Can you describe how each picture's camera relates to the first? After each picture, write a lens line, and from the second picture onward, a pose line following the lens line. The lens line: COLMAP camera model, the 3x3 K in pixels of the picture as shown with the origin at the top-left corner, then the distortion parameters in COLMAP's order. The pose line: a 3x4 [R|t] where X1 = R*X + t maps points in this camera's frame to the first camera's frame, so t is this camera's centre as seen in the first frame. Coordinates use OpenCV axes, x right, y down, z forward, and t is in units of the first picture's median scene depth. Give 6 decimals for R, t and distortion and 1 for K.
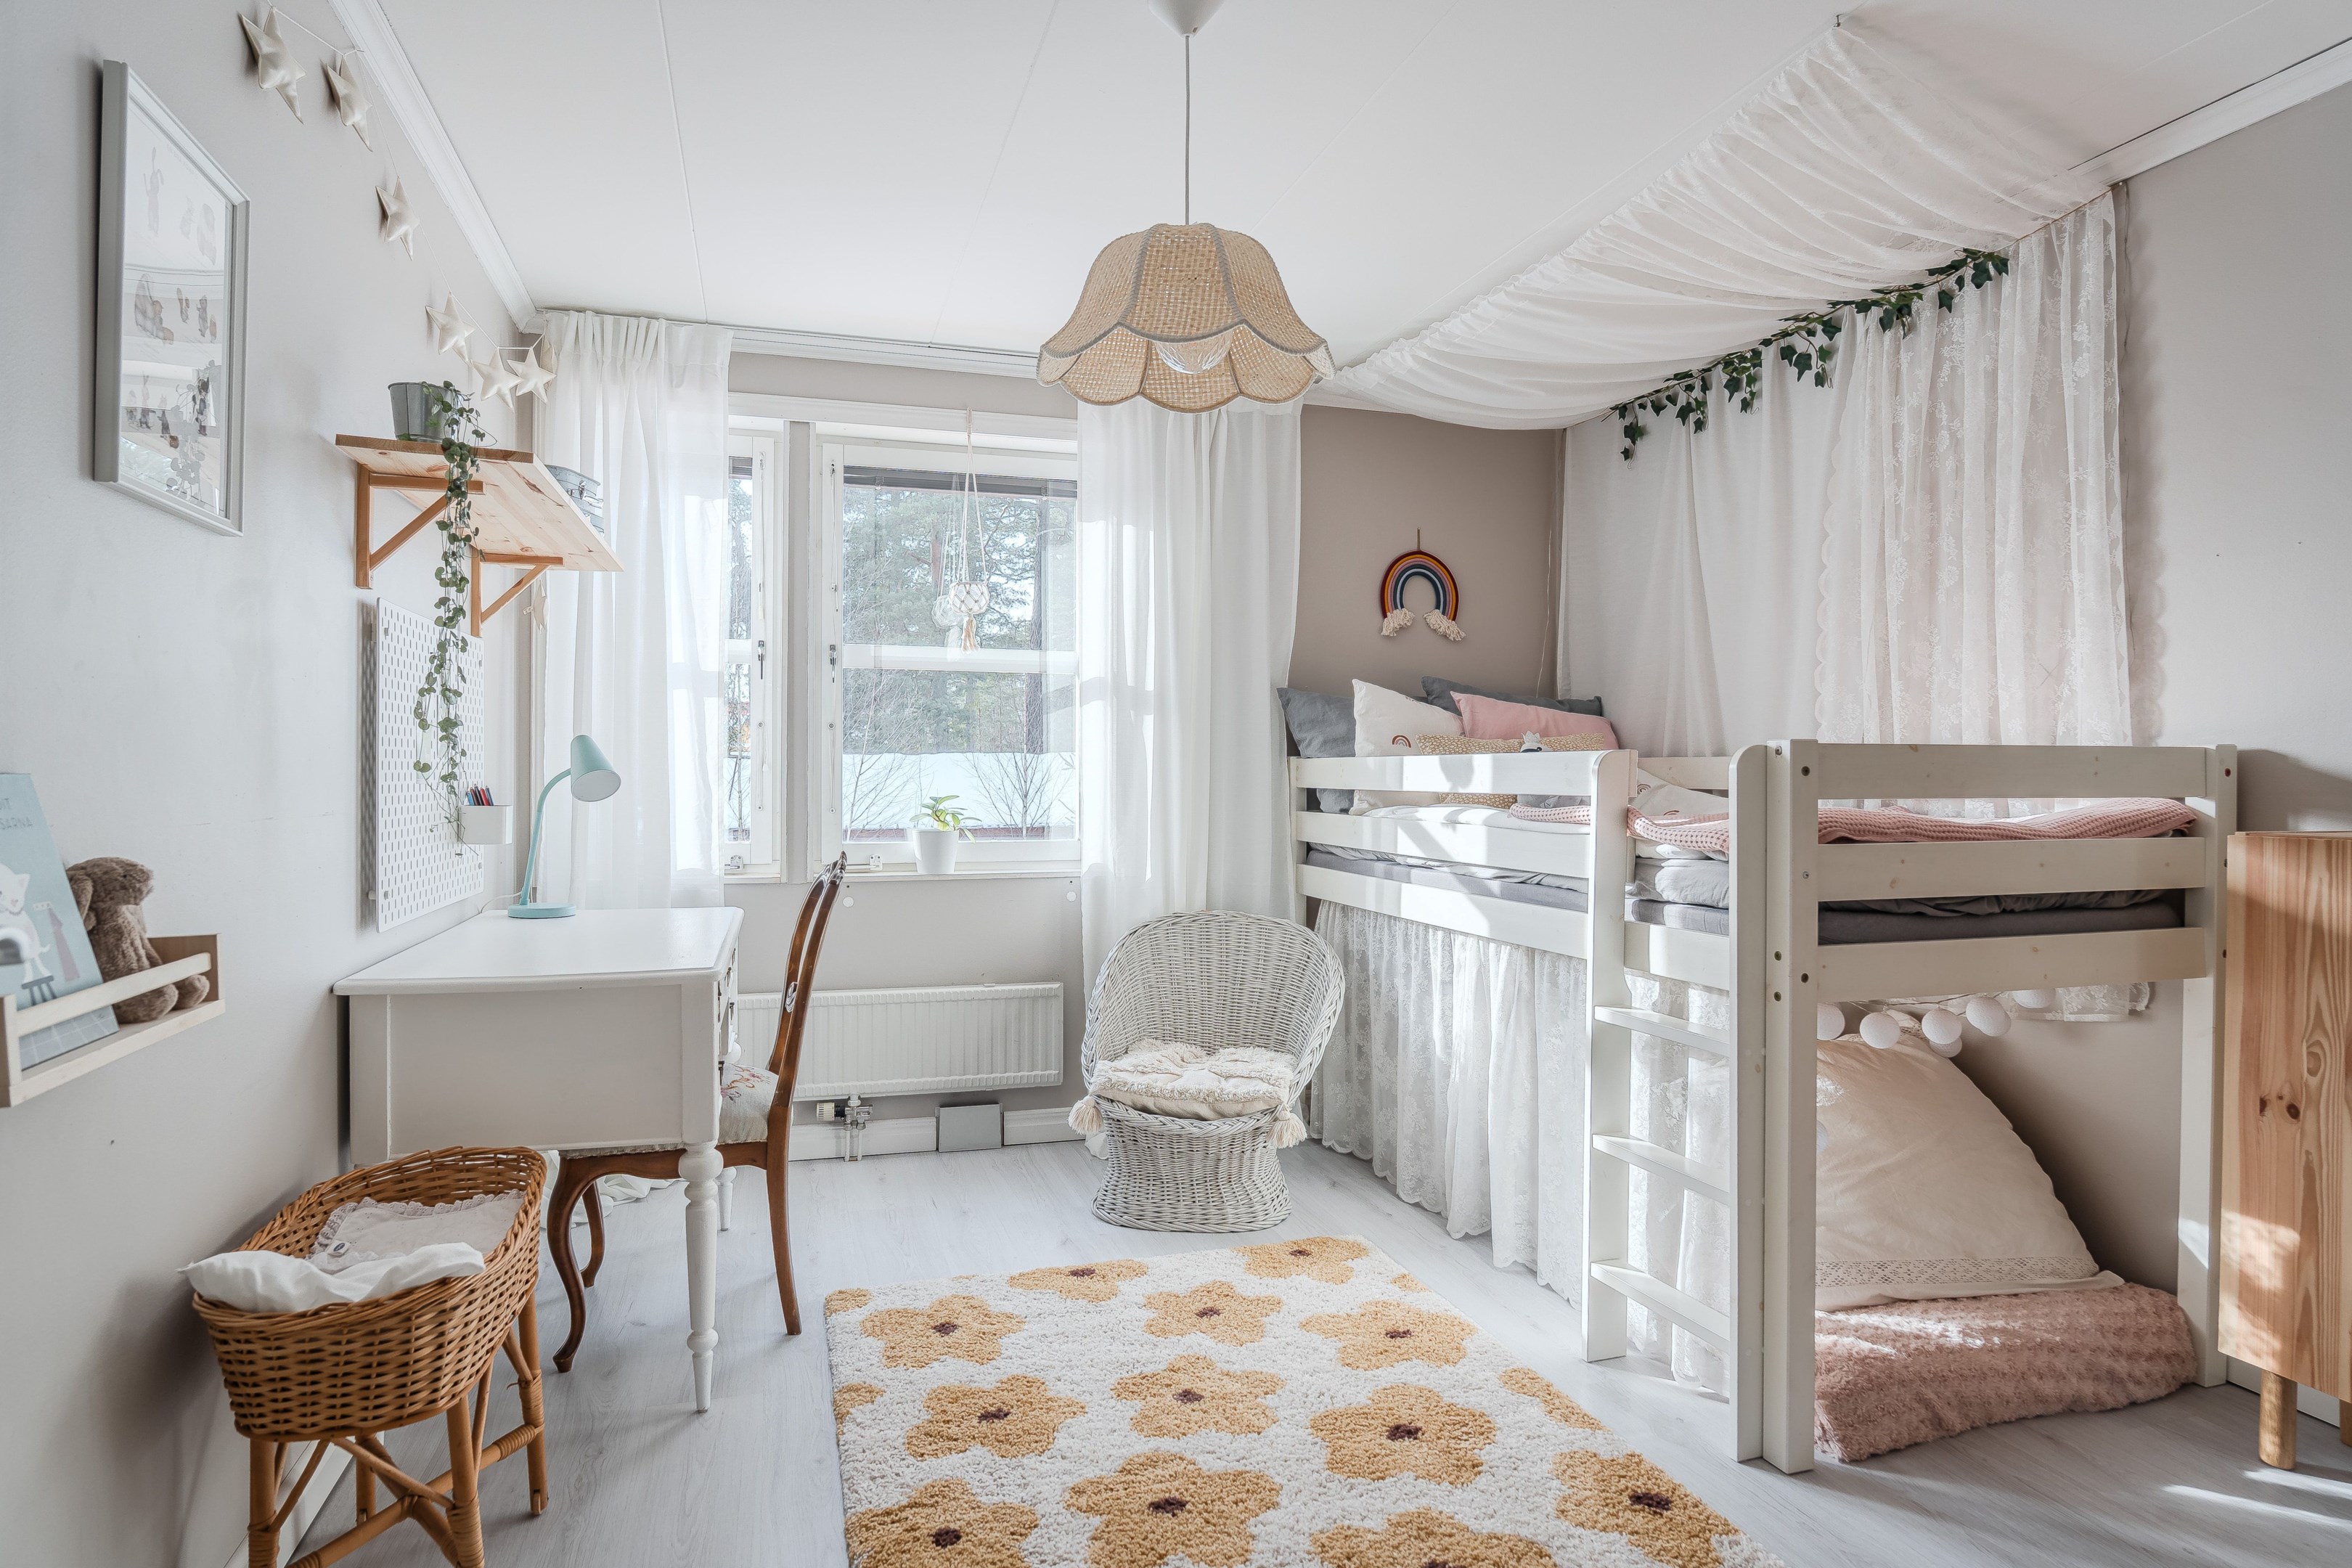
lens RADIAL K [[1331.8, 0, 1174.9], [0, 1331.8, 783.1], [0, 0, 1]] dist [-0.007748, -0.002921]
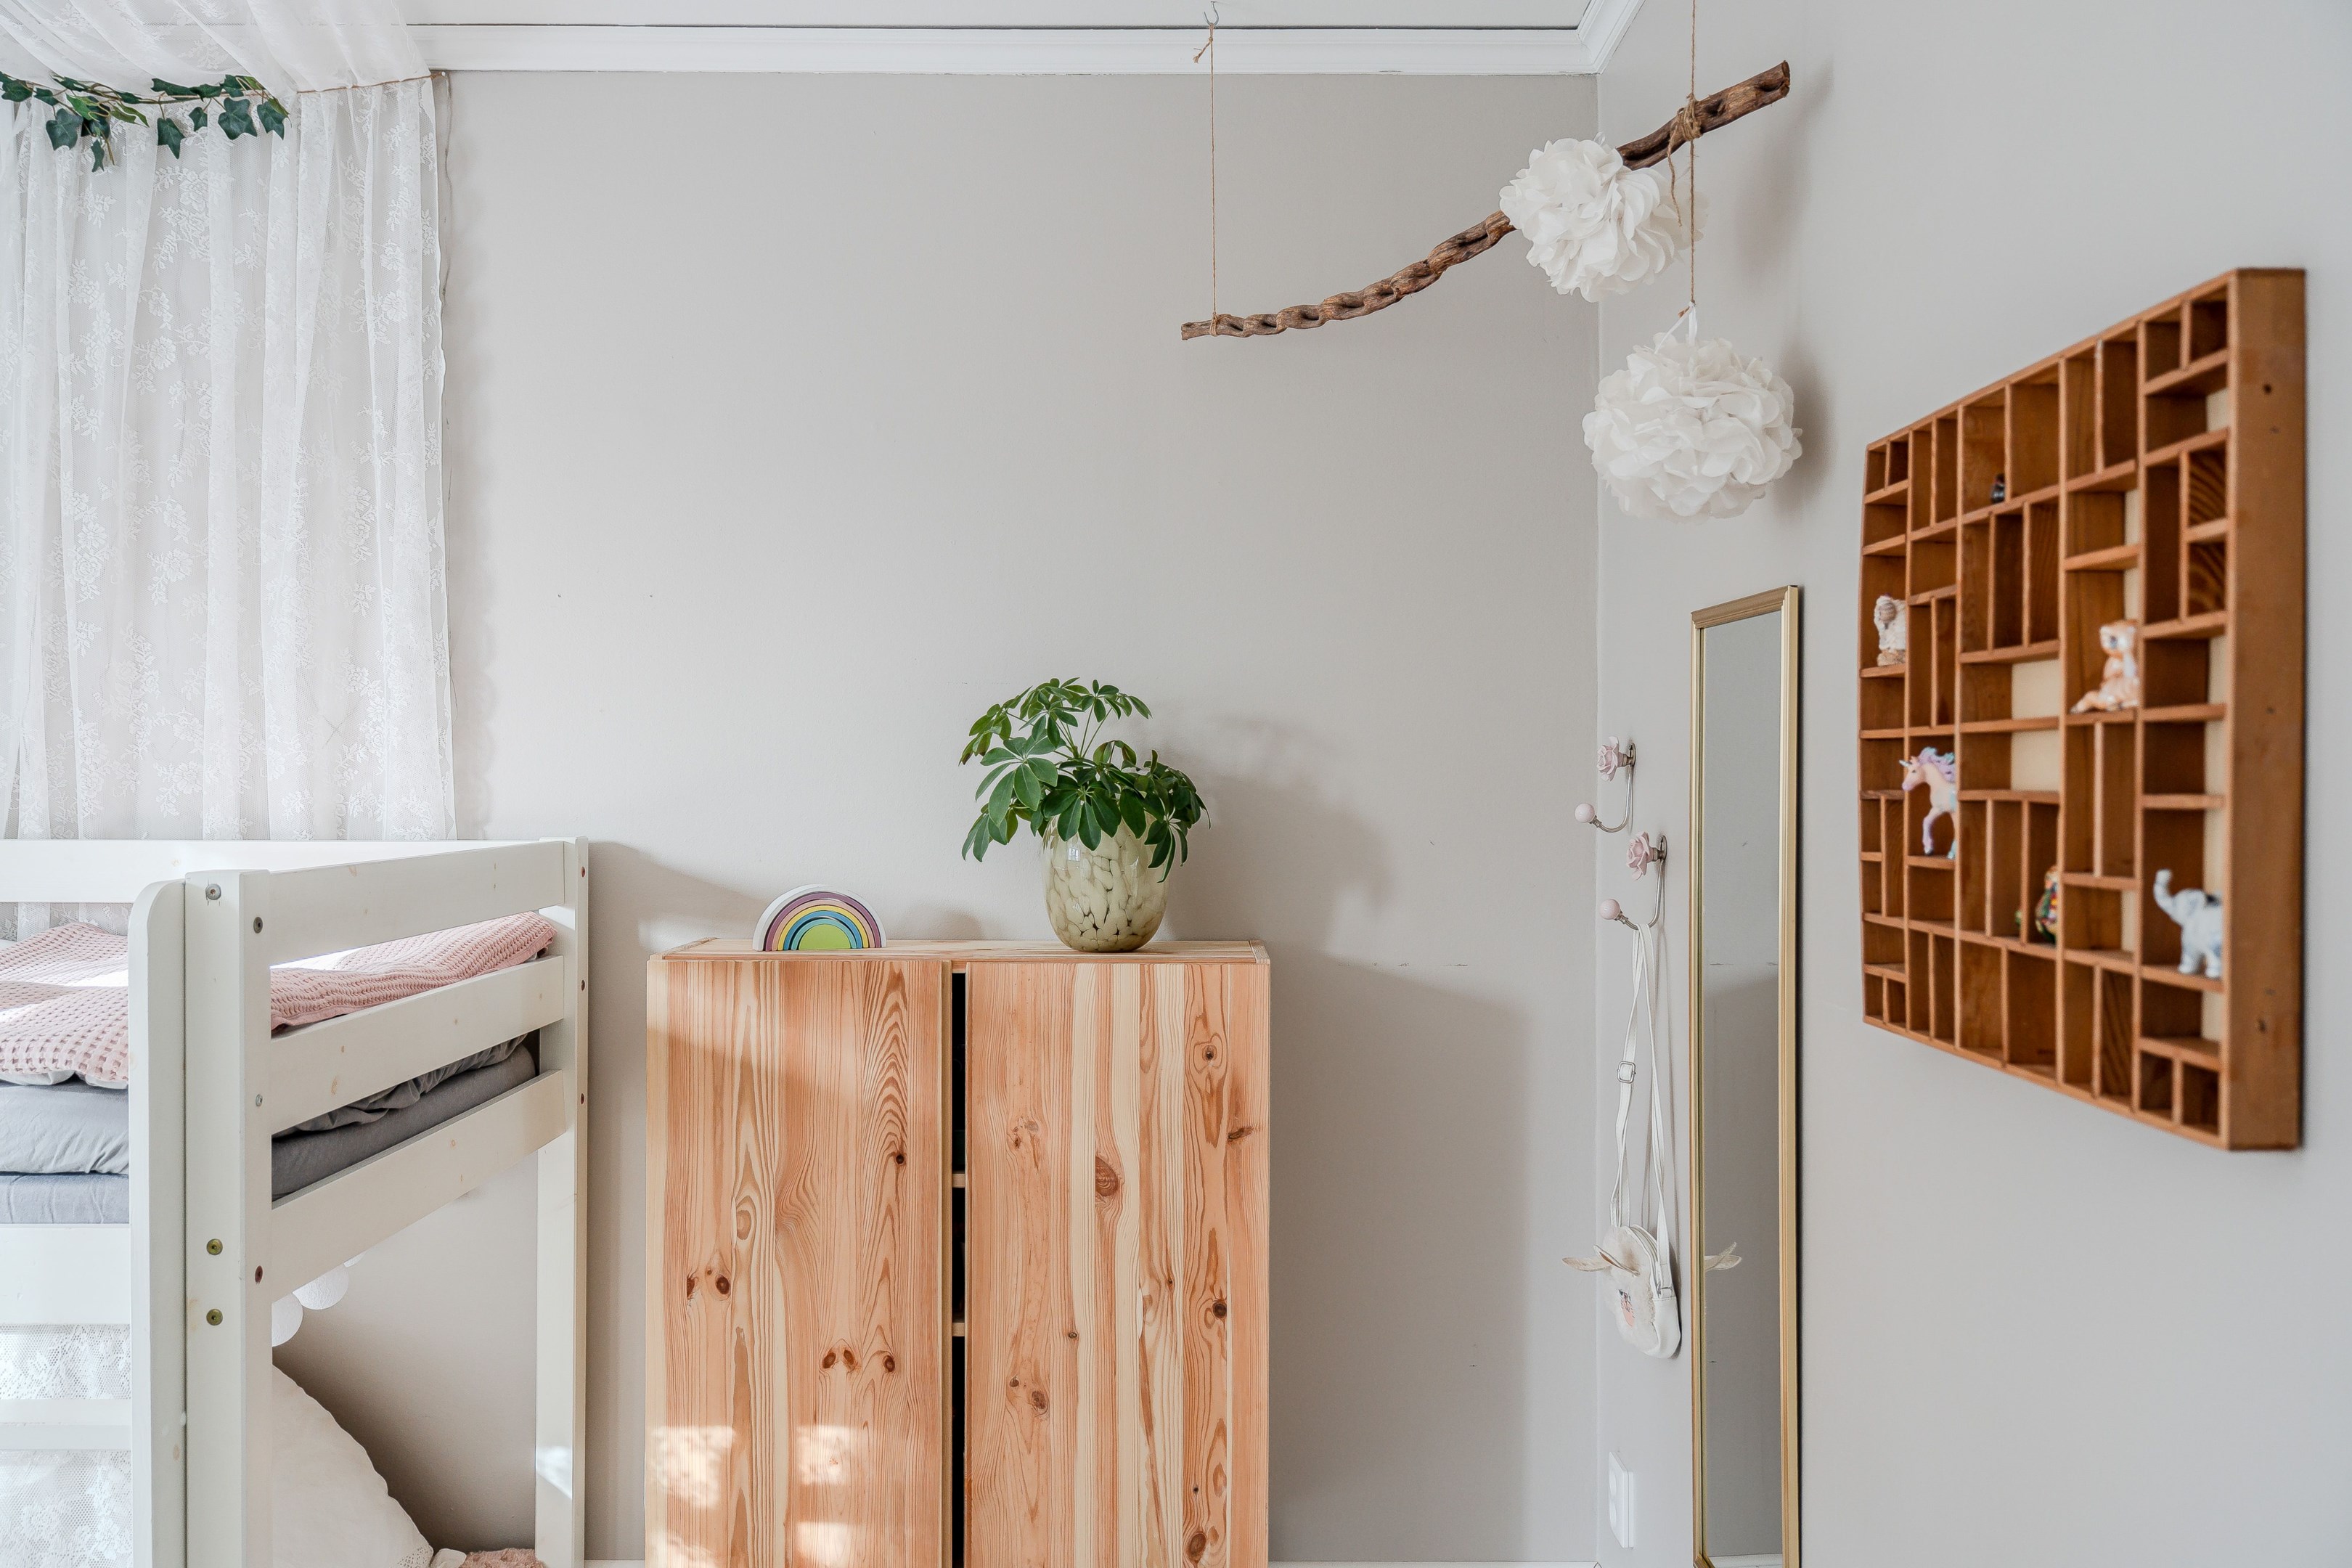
lens RADIAL K [[1887.2, 0, 1172.9], [0, 1887.2, 781.1], [0, 0, 1]] dist [-0.005883, 0.001334]
pose [[0.287885, -0.008471, 0.957628, -0.176746], [-0.000036, 0.999961, 0.008856, -0.067529], [-0.957665, -0.002584, 0.287873, 0.307921]]
